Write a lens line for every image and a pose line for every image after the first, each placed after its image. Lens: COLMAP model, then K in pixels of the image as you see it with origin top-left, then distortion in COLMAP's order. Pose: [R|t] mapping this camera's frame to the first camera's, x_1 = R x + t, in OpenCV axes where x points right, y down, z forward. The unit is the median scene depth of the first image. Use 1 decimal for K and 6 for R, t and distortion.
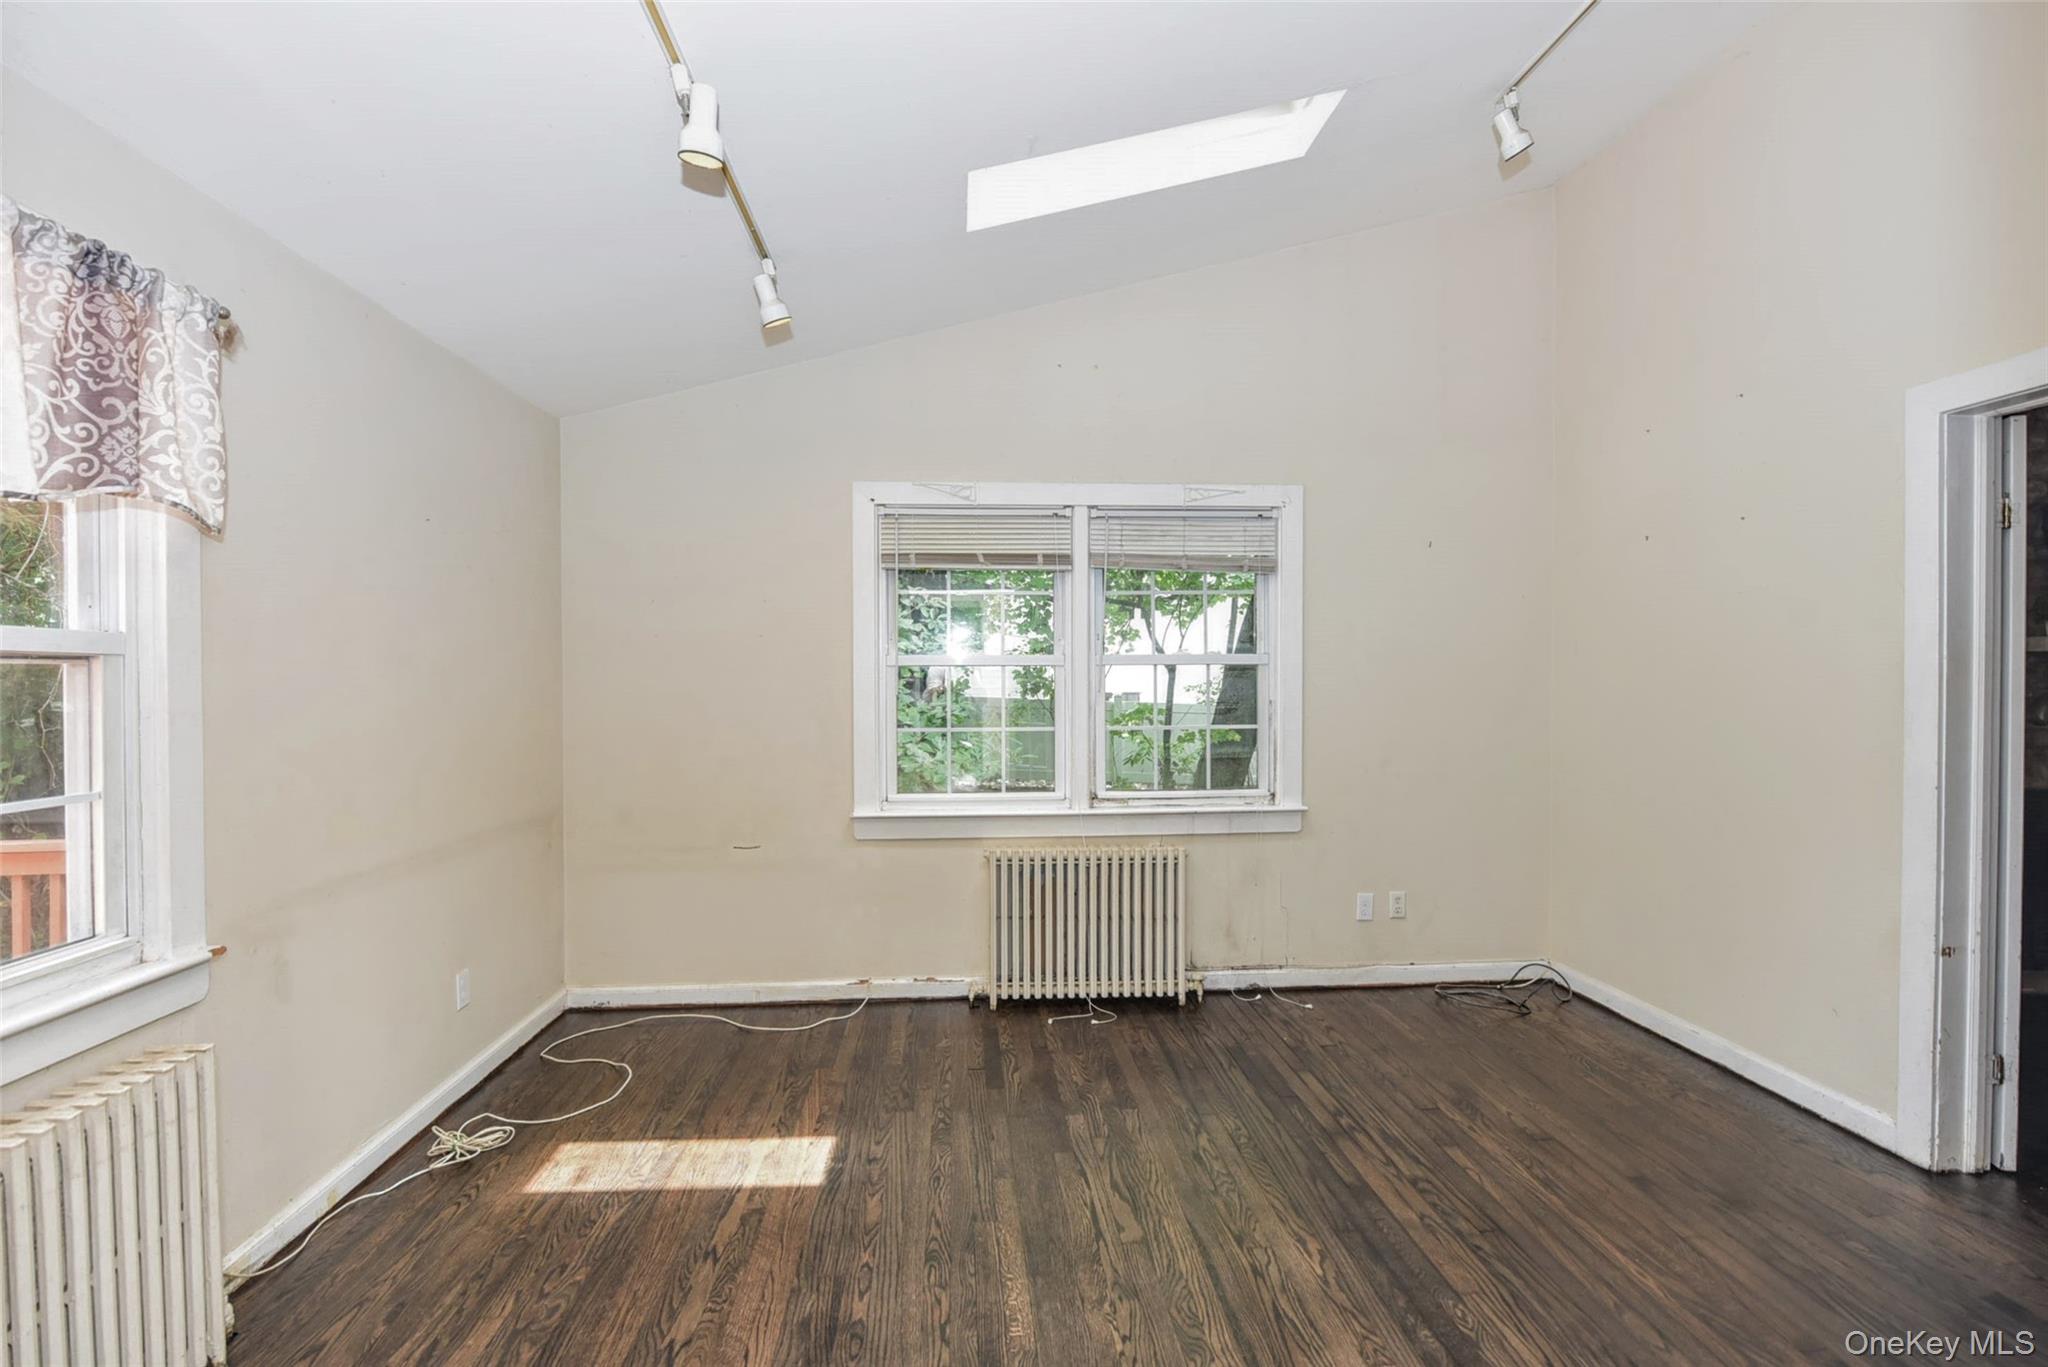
lens RADIAL K [[907.4, 0, 1024.0], [0, 907.4, 683.5], [0, 0, 1]] dist [-0.002223, -0.000124]
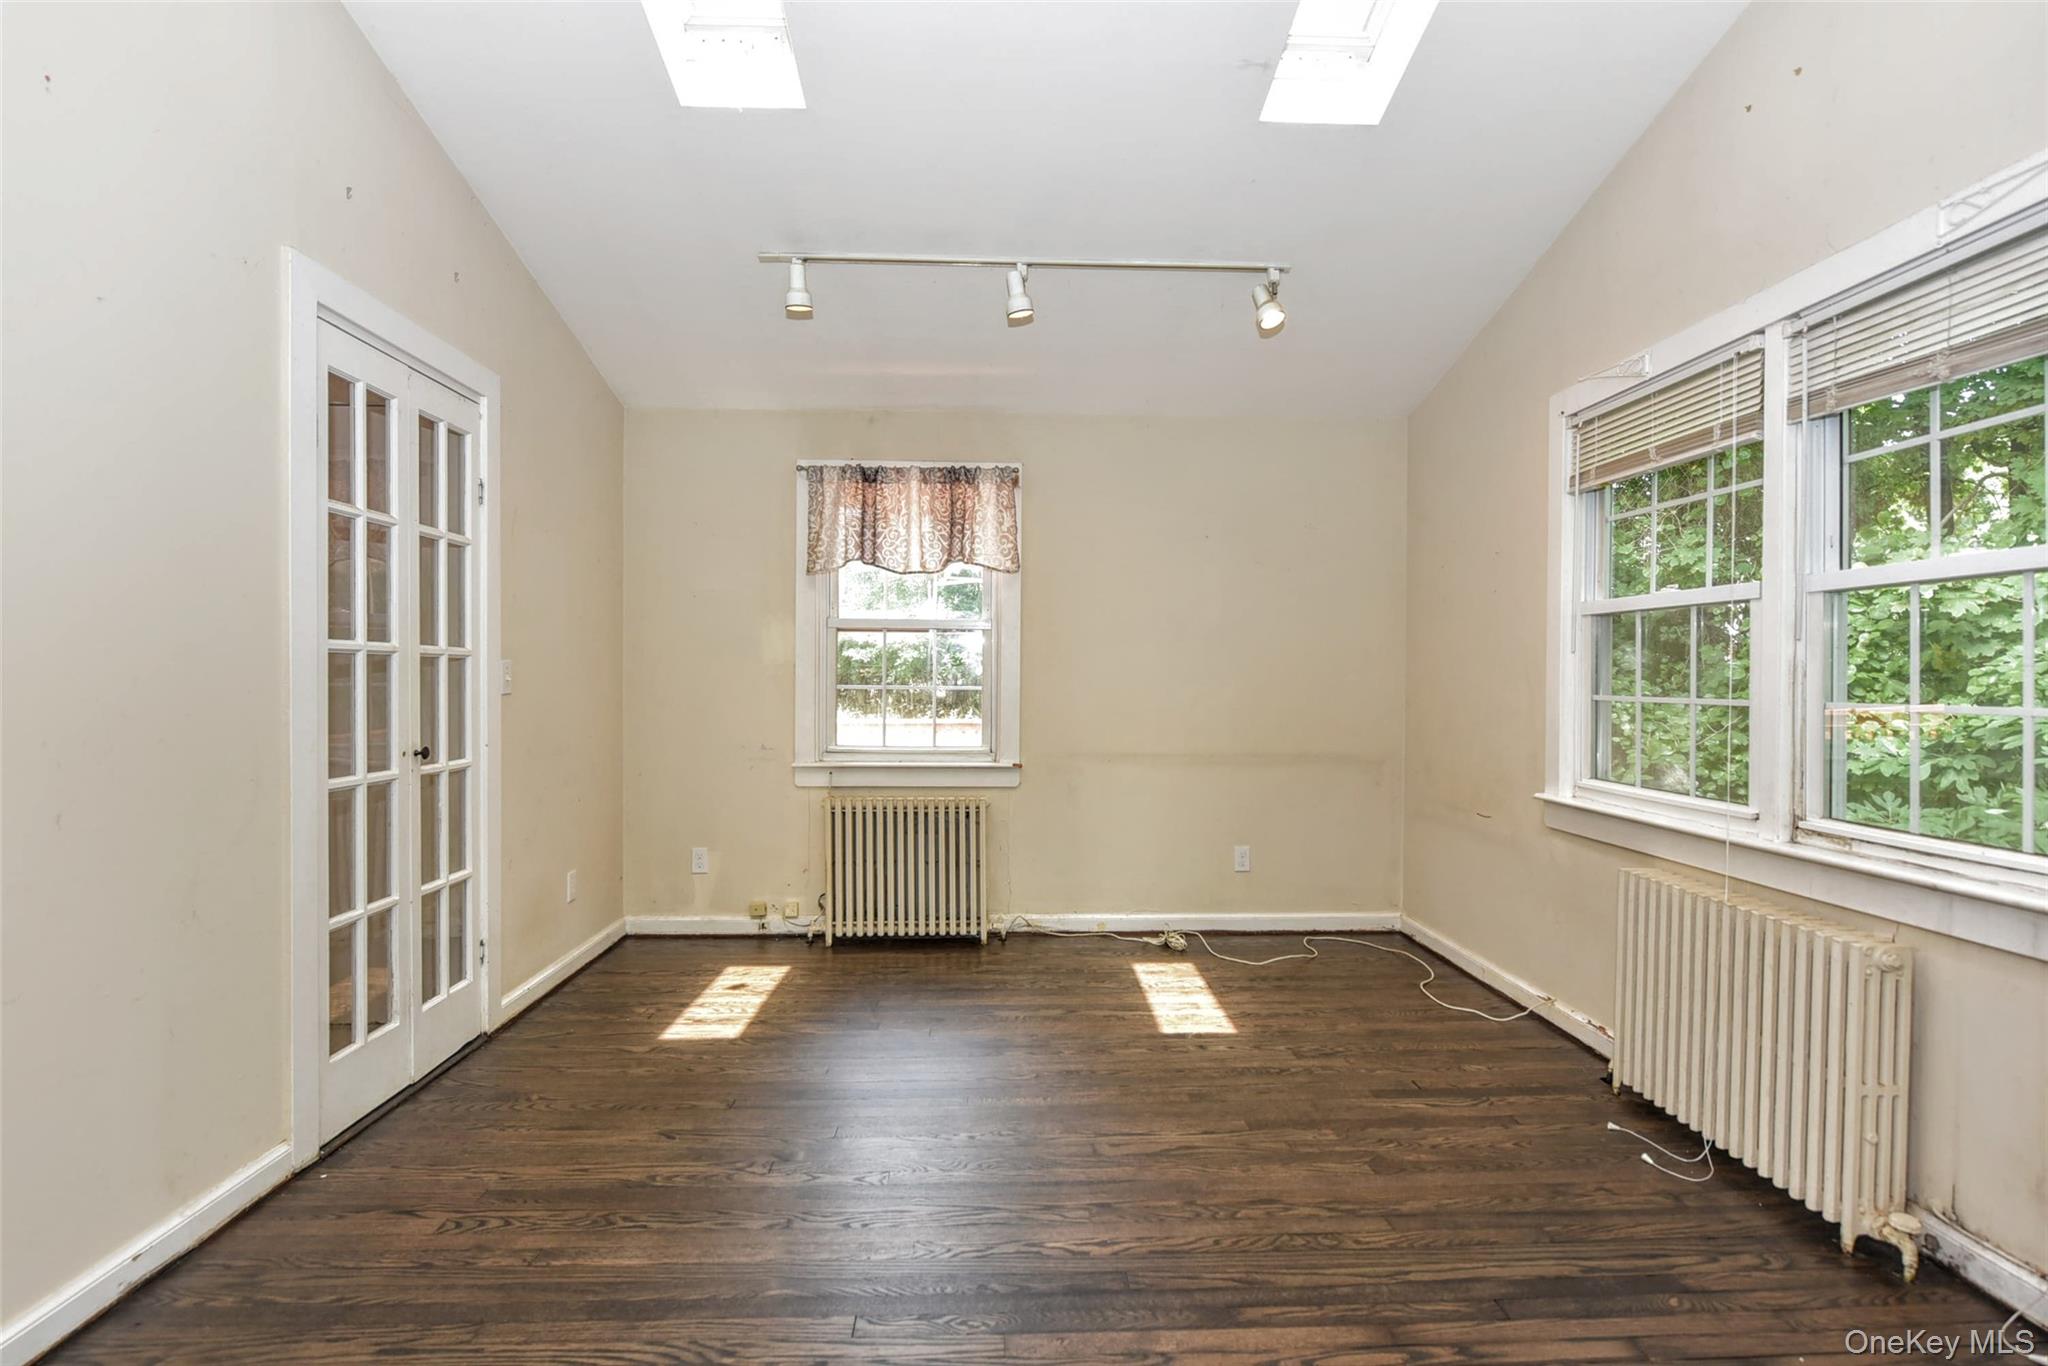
lens RADIAL K [[975.6, 0, 1031.4], [0, 975.6, 685.6], [0, 0, 1]] dist [-0.007327, -0.000528]
pose [[-0.028173, 0.014301, -0.999501, 0.889532], [-0.014850, 0.999781, 0.014724, 0.045275], [0.999493, 0.015258, -0.027954, 0.680701]]
